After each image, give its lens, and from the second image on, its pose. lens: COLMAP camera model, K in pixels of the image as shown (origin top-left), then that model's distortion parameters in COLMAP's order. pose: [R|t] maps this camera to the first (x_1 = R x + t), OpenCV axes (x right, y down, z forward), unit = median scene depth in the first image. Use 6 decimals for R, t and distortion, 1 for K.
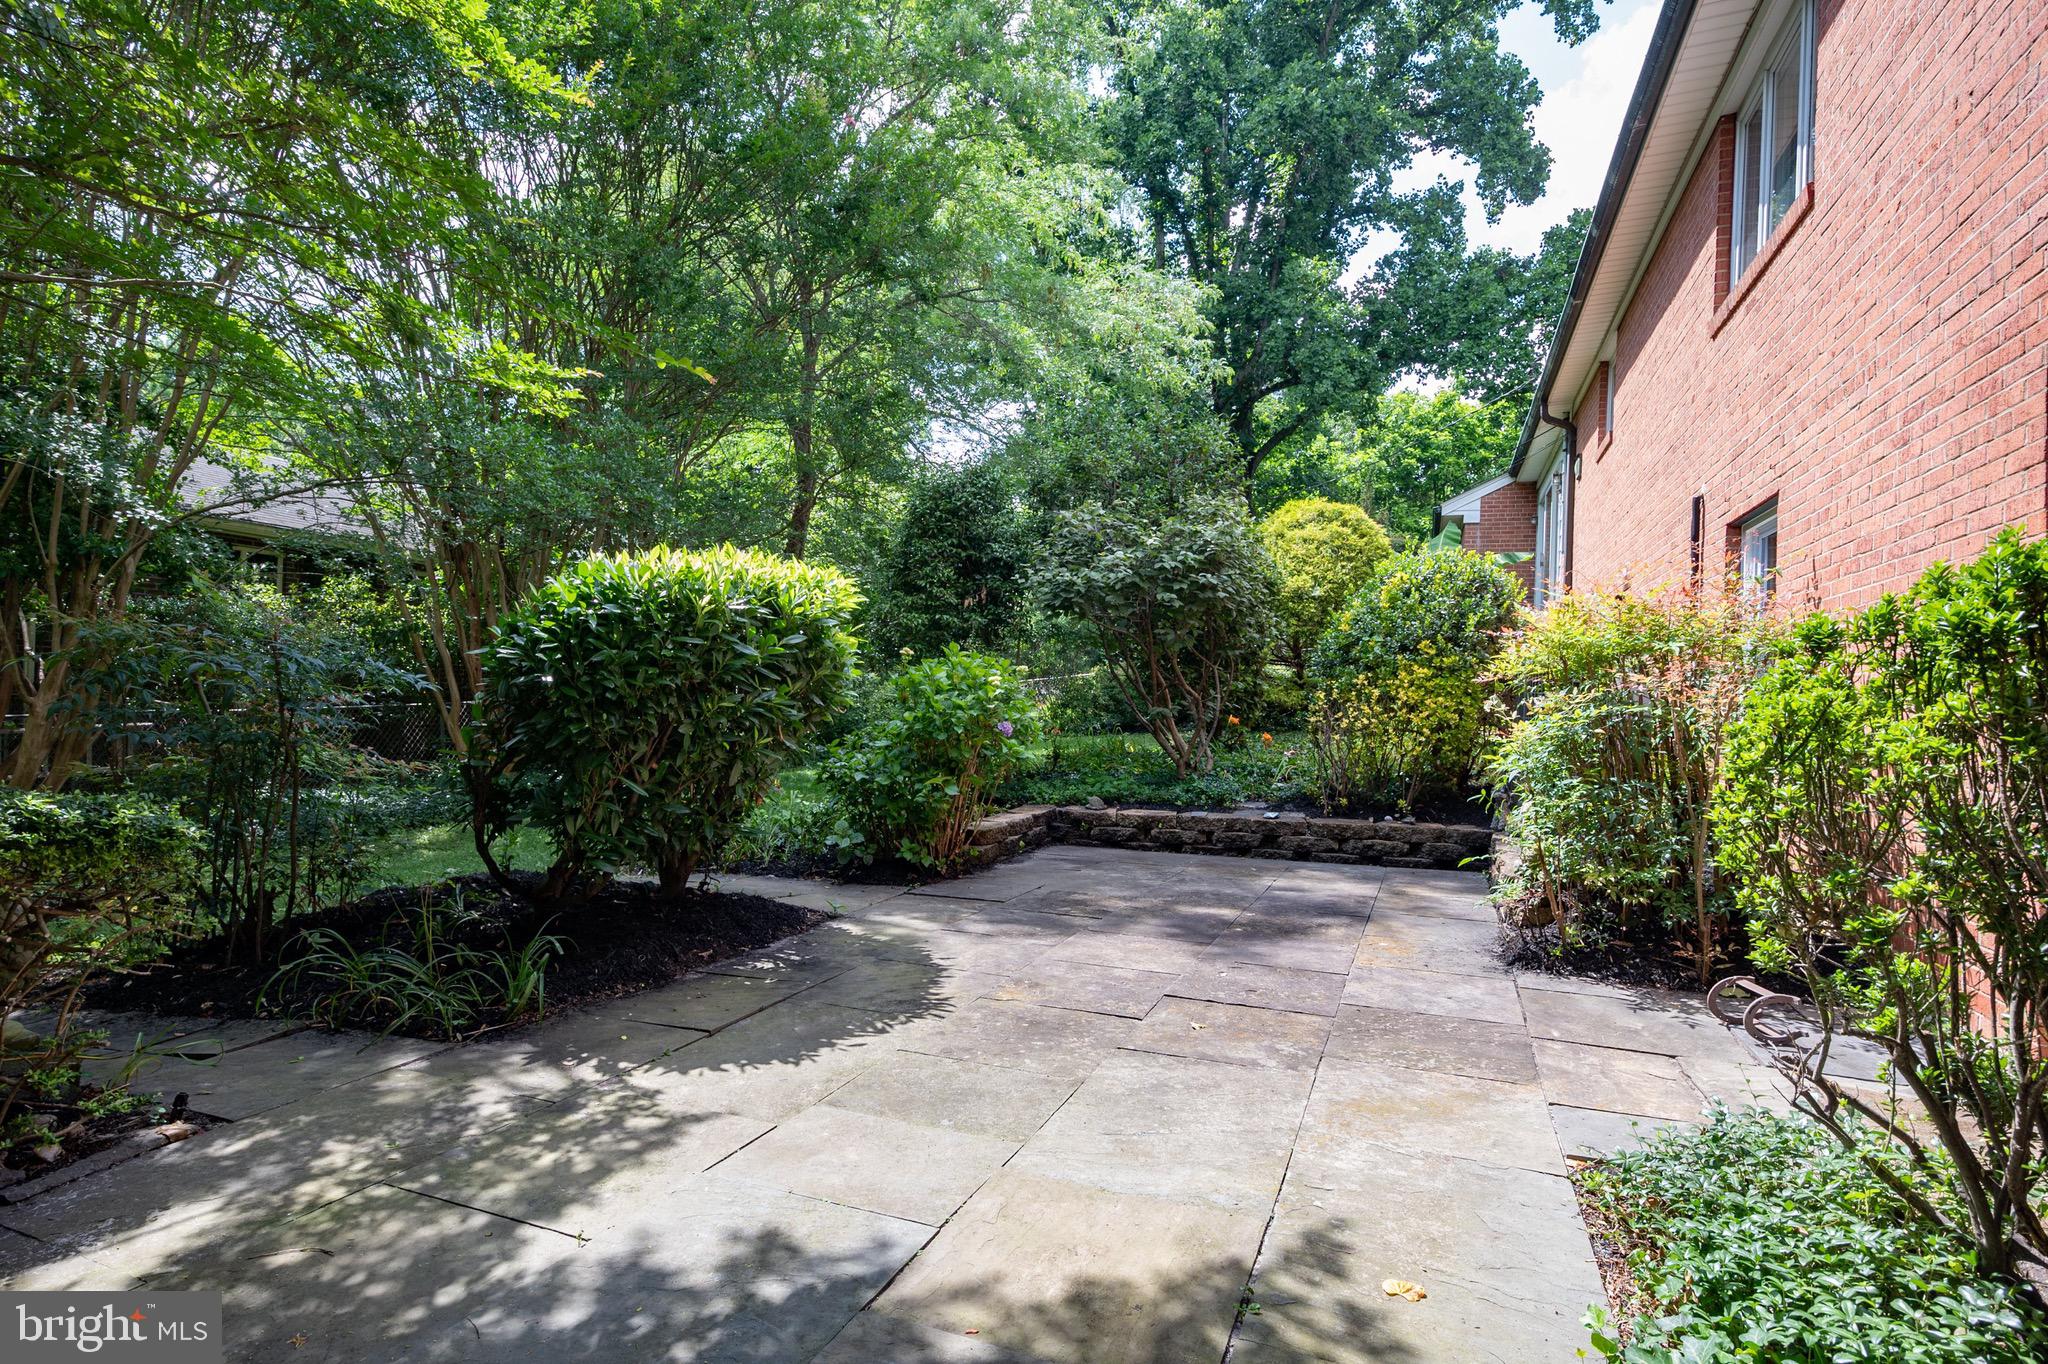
lens RADIAL K [[1023.6, 0, 1024.0], [0, 1023.6, 682.0], [0, 0, 1]] dist [-0.003684, -0.000141]
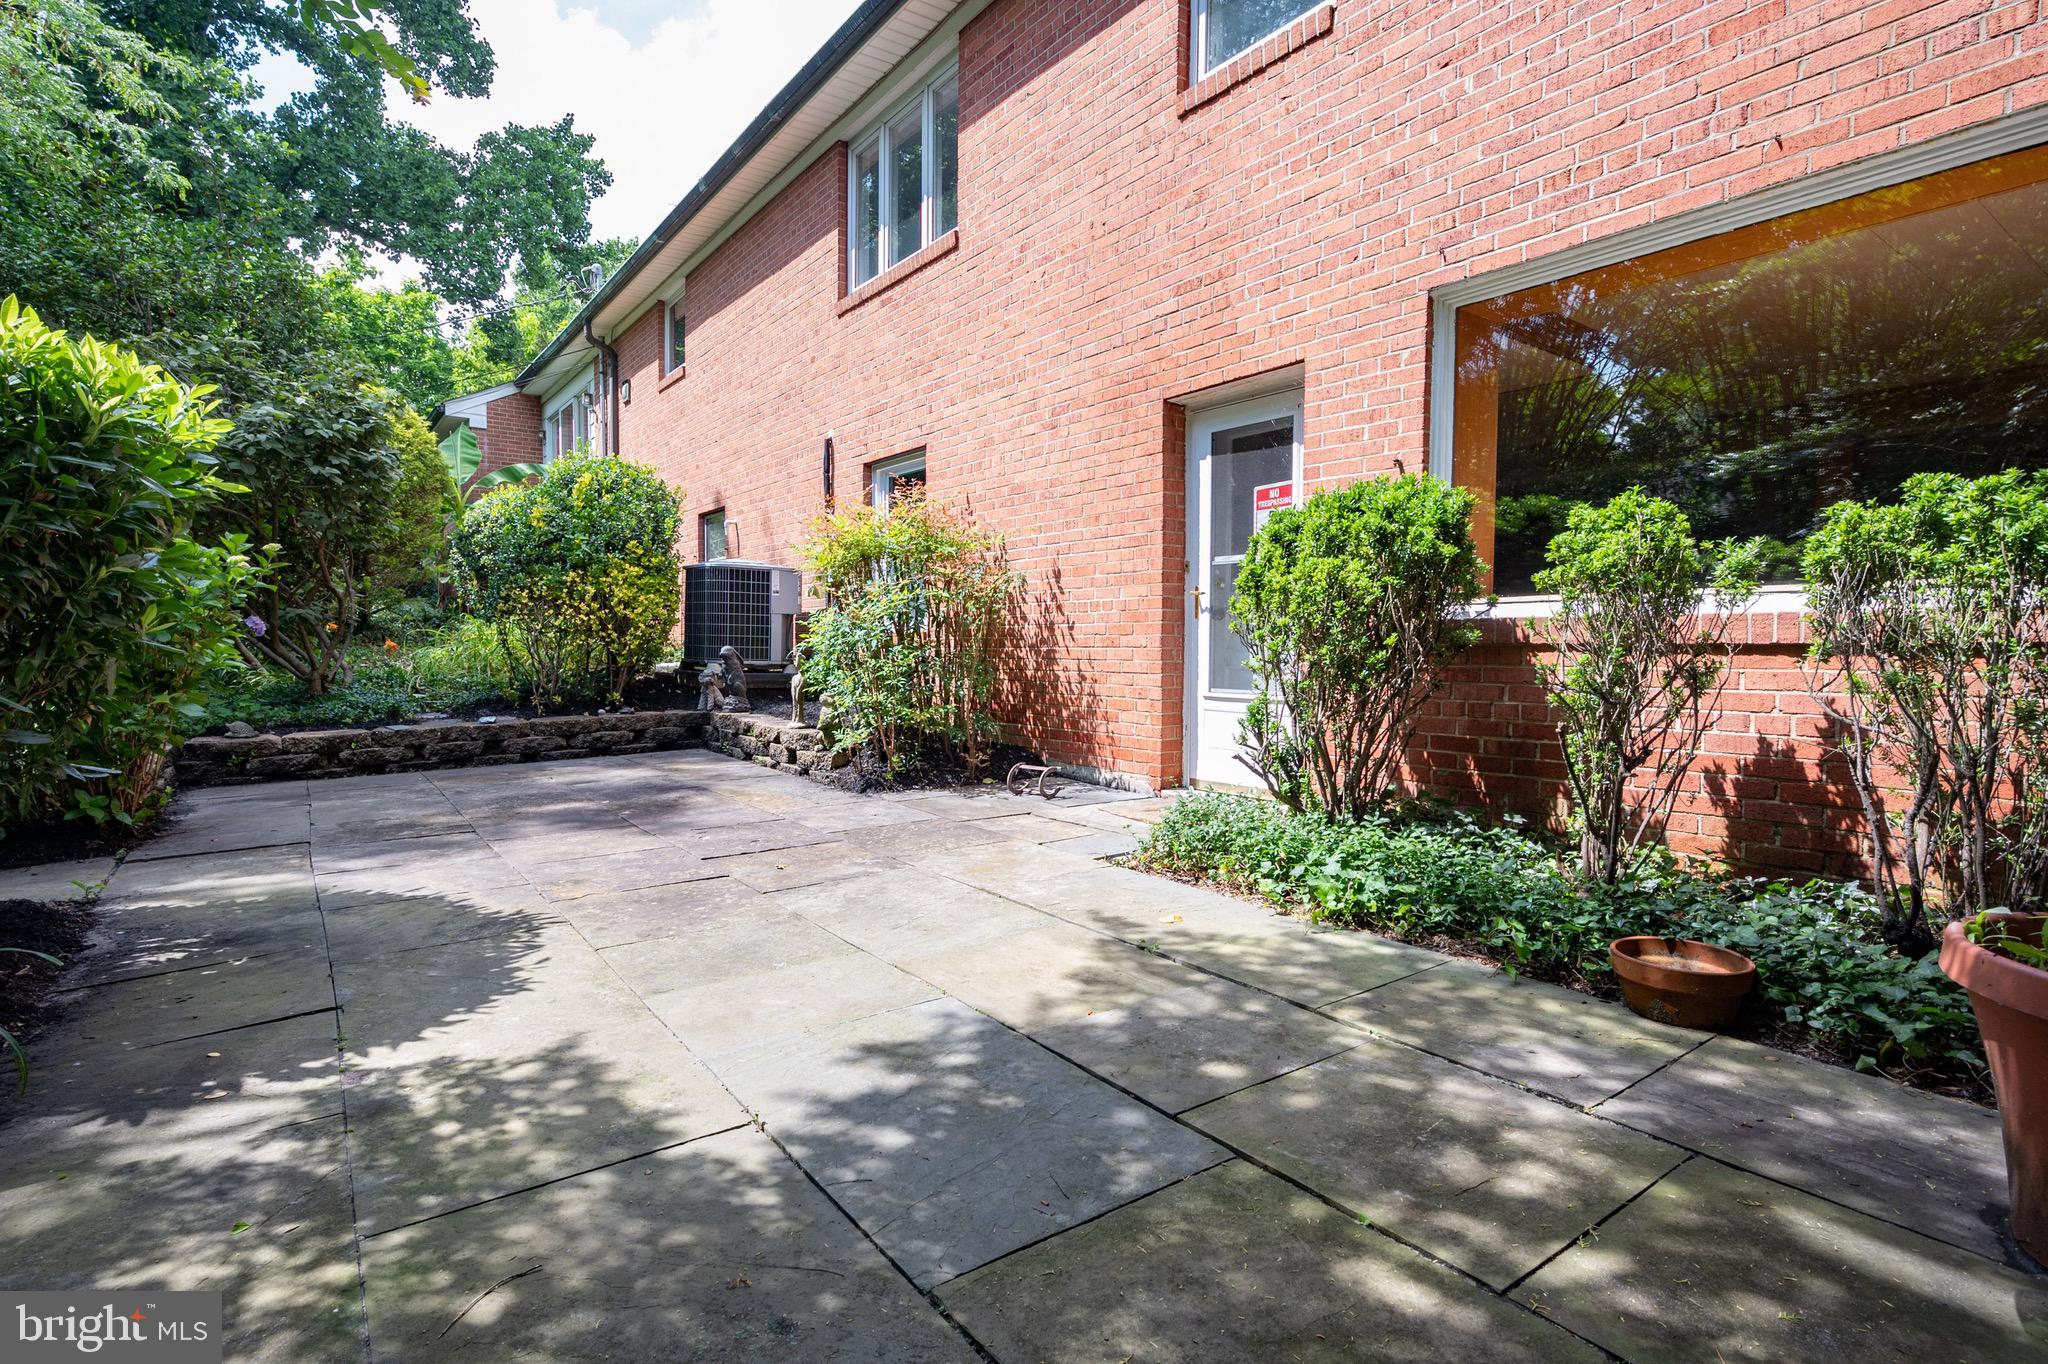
lens RADIAL K [[1023.6, 0, 1024.0], [0, 1023.6, 682.0], [0, 0, 1]] dist [-0.003684, -0.000141]
pose [[0.525766, -0.063725, 0.848239, -0.732555], [-0.002040, 0.997093, 0.076173, 0.057486], [-0.850627, -0.041780, 0.524107, 0.228824]]
